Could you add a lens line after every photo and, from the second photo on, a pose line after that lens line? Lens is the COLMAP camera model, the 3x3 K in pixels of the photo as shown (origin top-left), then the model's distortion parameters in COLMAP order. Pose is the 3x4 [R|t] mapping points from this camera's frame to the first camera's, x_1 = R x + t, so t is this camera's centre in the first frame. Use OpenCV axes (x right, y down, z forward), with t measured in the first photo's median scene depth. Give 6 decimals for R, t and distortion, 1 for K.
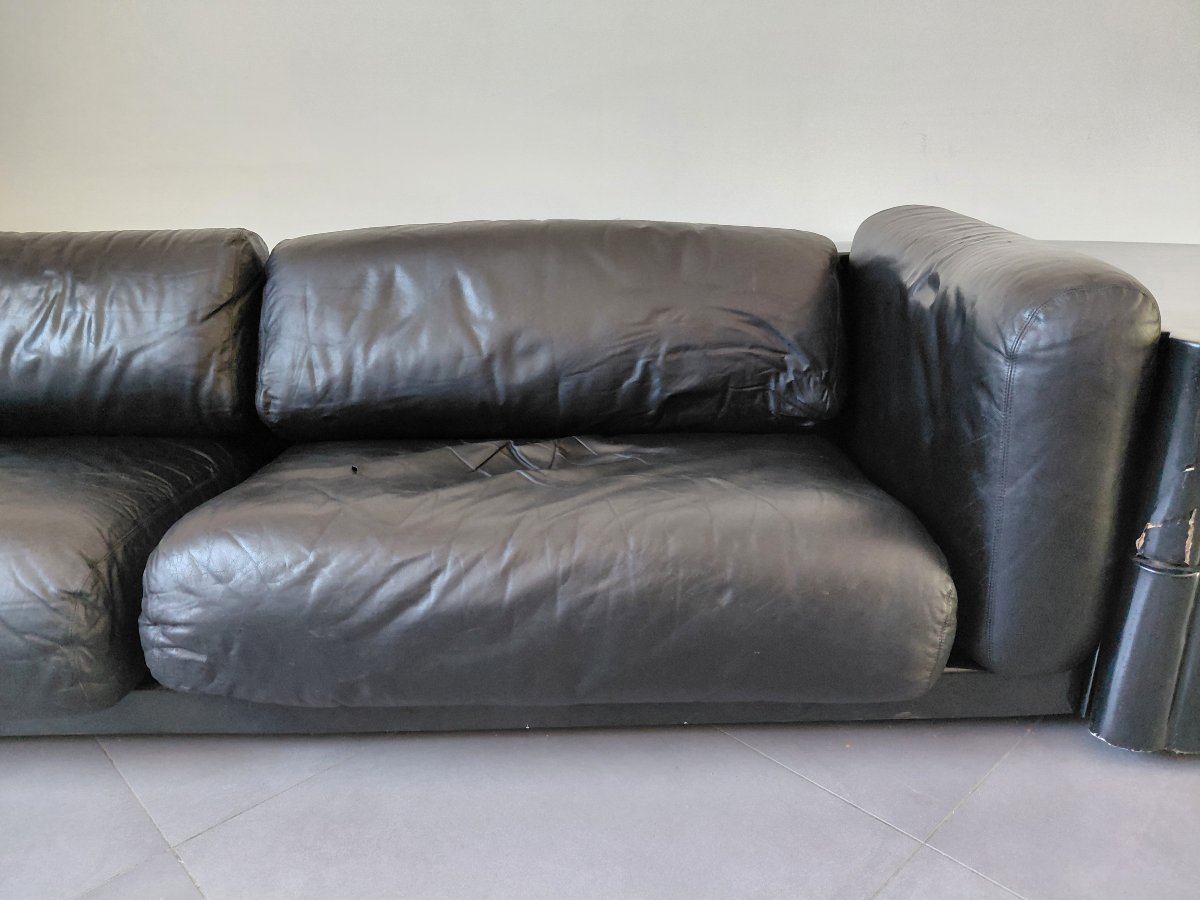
lens RADIAL K [[879.2, 0, 608.7], [0, 879.2, 449.3], [0, 0, 1]] dist [0.055639, -0.126087]
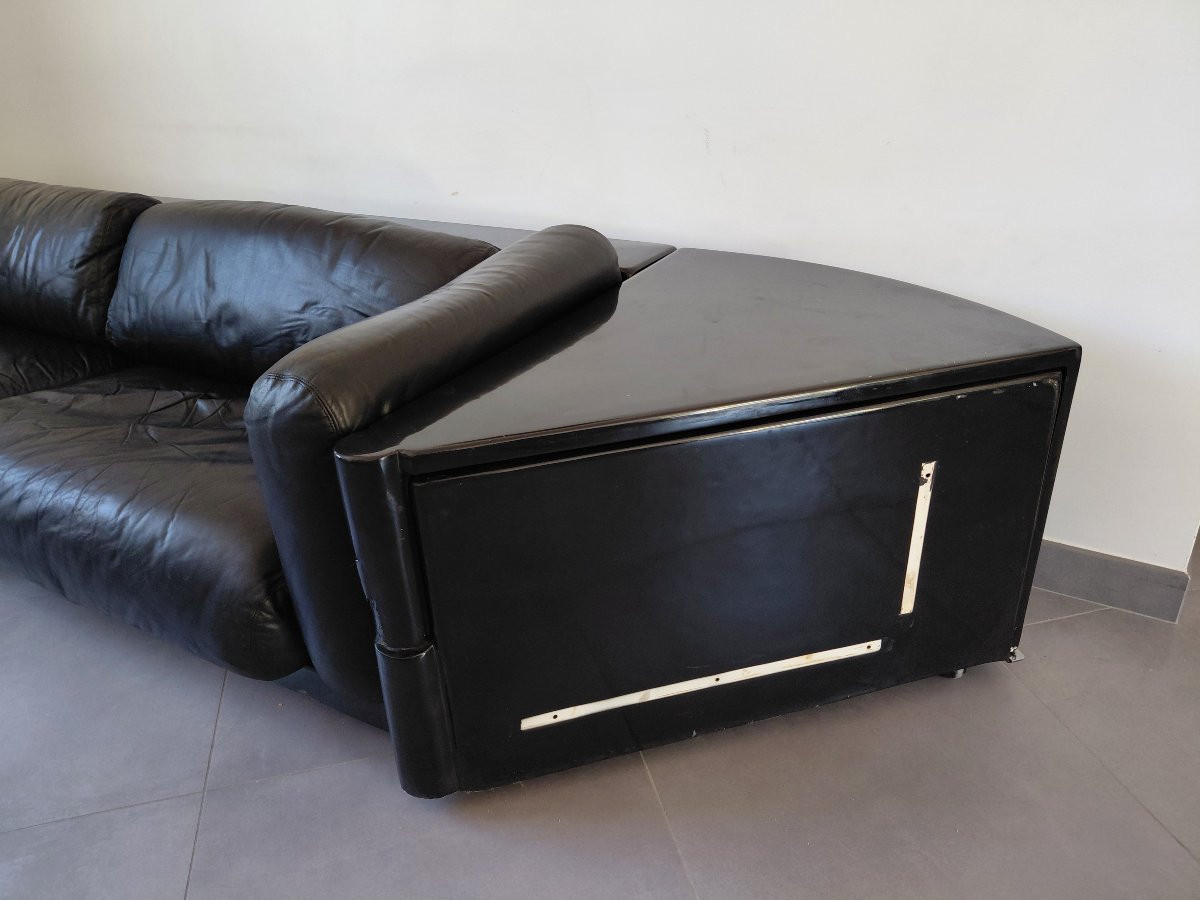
lens RADIAL K [[879.2, 0, 597.0], [0, 879.2, 432.5], [0, 0, 1]] dist [0.055639, -0.126087]
pose [[0.870414, 0.199815, -0.449948, 0.928852], [-0.138176, 0.976349, 0.166283, -0.235686], [0.472532, -0.082563, 0.877438, 0.154869]]
